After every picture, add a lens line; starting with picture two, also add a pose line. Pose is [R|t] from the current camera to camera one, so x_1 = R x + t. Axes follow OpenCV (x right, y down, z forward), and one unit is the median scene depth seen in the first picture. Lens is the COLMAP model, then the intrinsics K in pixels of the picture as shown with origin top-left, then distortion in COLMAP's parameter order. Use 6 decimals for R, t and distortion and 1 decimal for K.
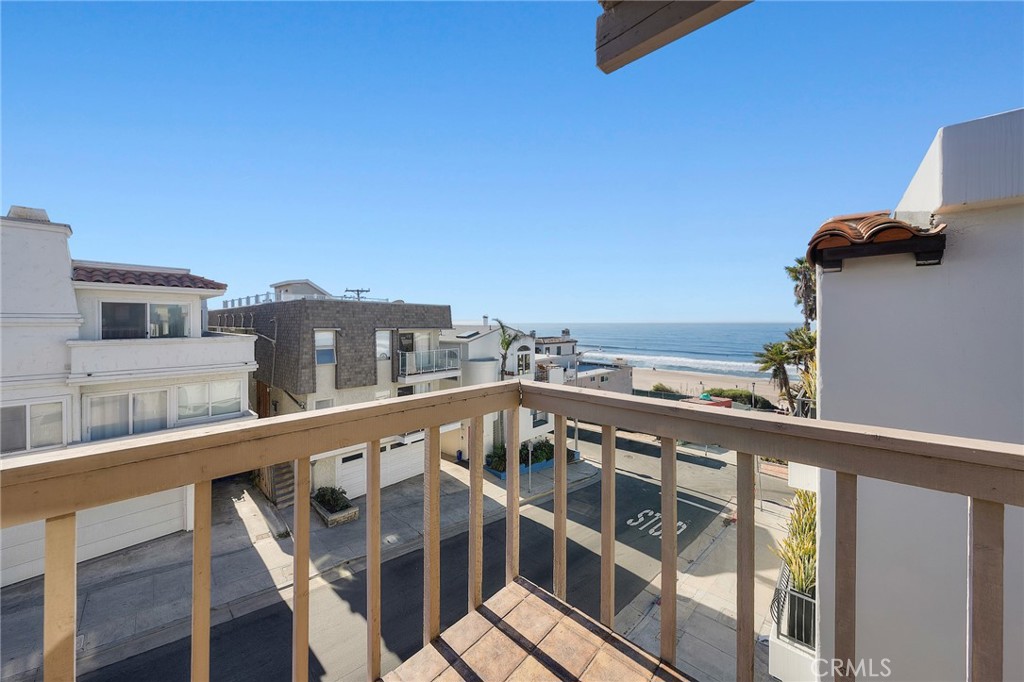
lens RADIAL K [[359.5, 0, 507.2], [0, 359.5, 322.5], [0, 0, 1]] dist [-0.000999, -0.000232]
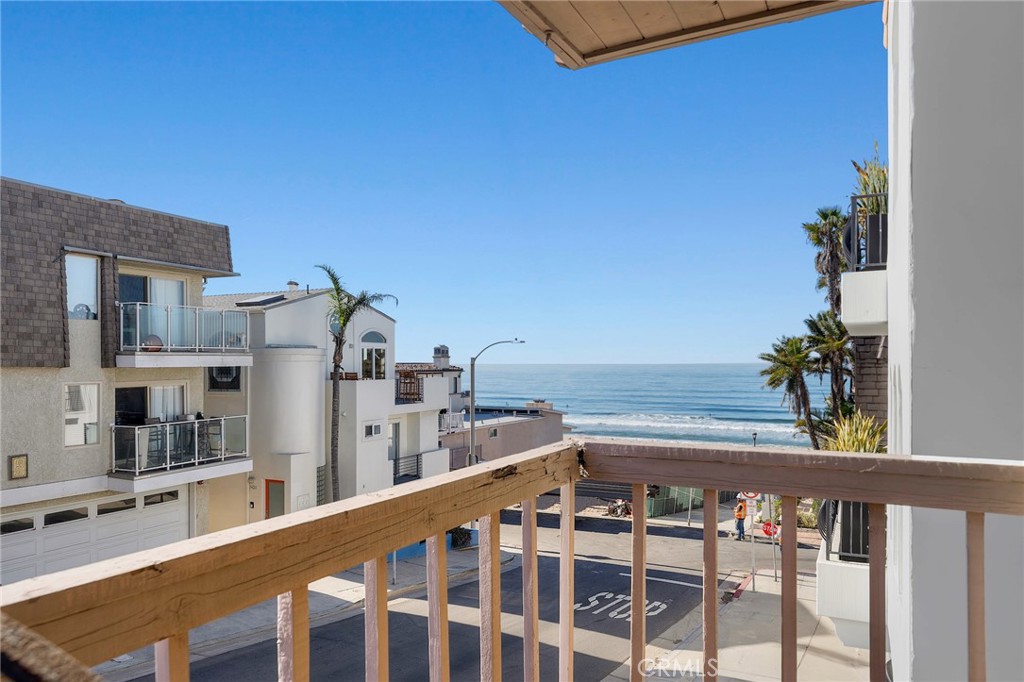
lens RADIAL K [[698.1, 0, 508.9], [0, 698.1, 365.5], [0, 0, 1]] dist [0.002701, -0.000754]
pose [[0.964125, -0.002563, 0.265435, -0.034854], [0.000900, 0.999979, 0.006386, 0.112360], [-0.265446, -0.005918, 0.964108, -0.019886]]
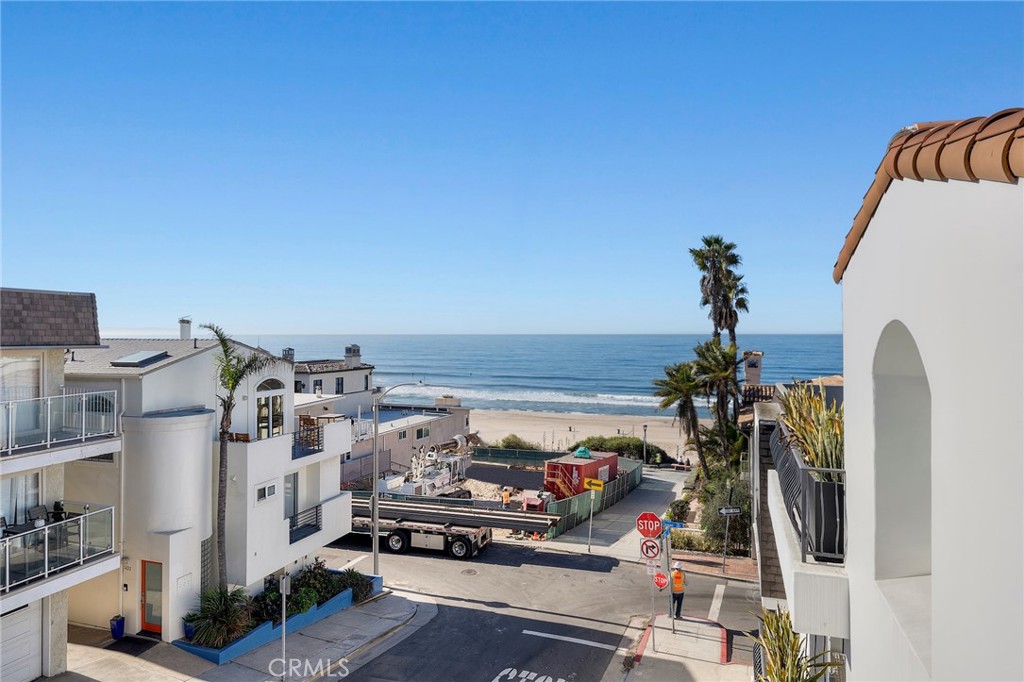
lens RADIAL K [[640.7, 0, 506.3], [0, 640.7, 328.5], [0, 0, 1]] dist [0.003823, 0.001845]
pose [[0.921314, 0.002201, 0.388813, 0.001697], [0.000589, 0.999975, -0.007056, 0.000729], [-0.388819, 0.006730, 0.921289, 0.058856]]
